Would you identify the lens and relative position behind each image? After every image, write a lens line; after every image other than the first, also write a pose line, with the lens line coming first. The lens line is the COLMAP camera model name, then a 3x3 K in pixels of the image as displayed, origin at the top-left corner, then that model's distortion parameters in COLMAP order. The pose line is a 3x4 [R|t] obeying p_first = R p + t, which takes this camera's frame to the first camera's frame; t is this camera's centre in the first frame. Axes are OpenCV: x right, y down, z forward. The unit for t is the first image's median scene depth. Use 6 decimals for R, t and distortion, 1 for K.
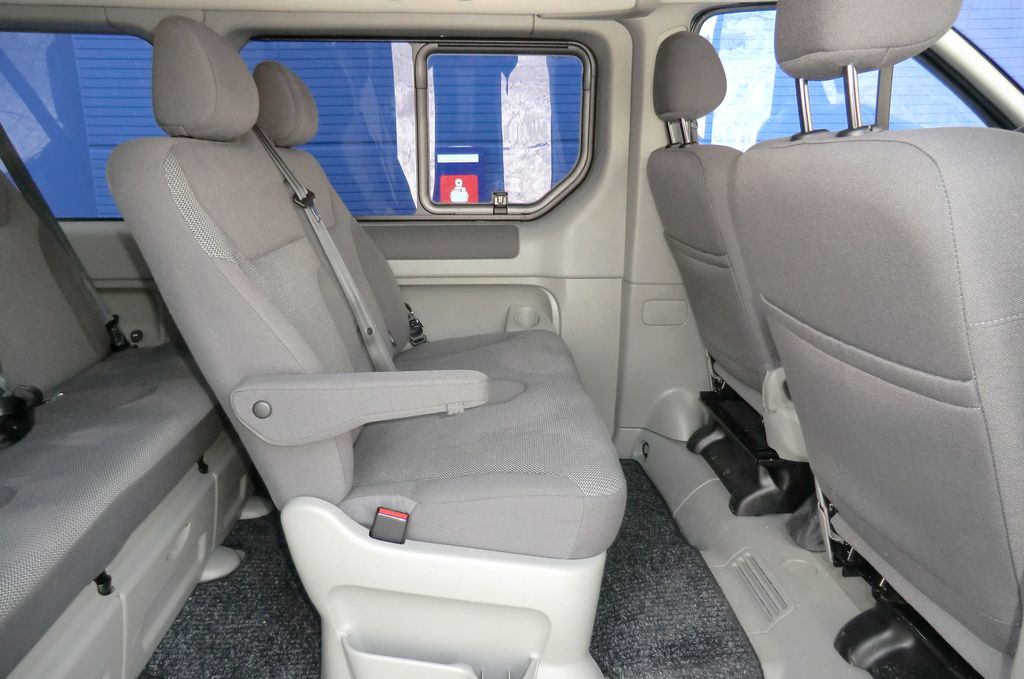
lens RADIAL K [[729.2, 0, 512.0], [0, 729.2, 339.5], [0, 0, 1]] dist [-0.113544, 0.174369]
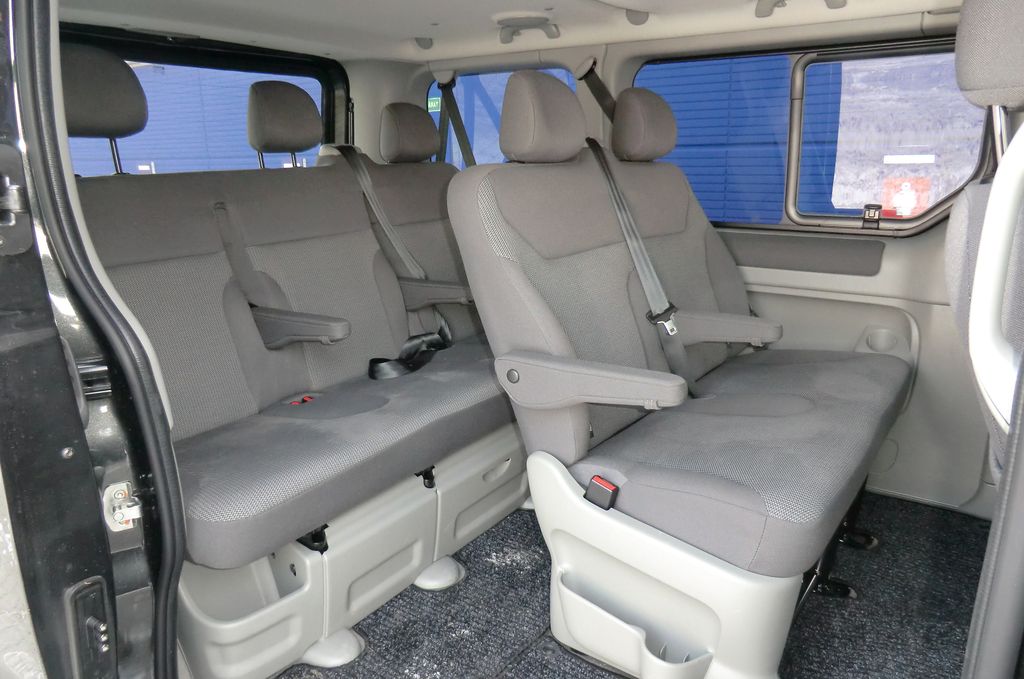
lens RADIAL K [[729.2, 0, 512.0], [0, 729.2, 339.5], [0, 0, 1]] dist [-0.113544, 0.174369]
pose [[0.783617, 0.146879, -0.603632, 0.294775], [-0.136731, 0.988600, 0.063051, -0.034746], [0.606011, 0.033128, 0.794766, -0.035091]]
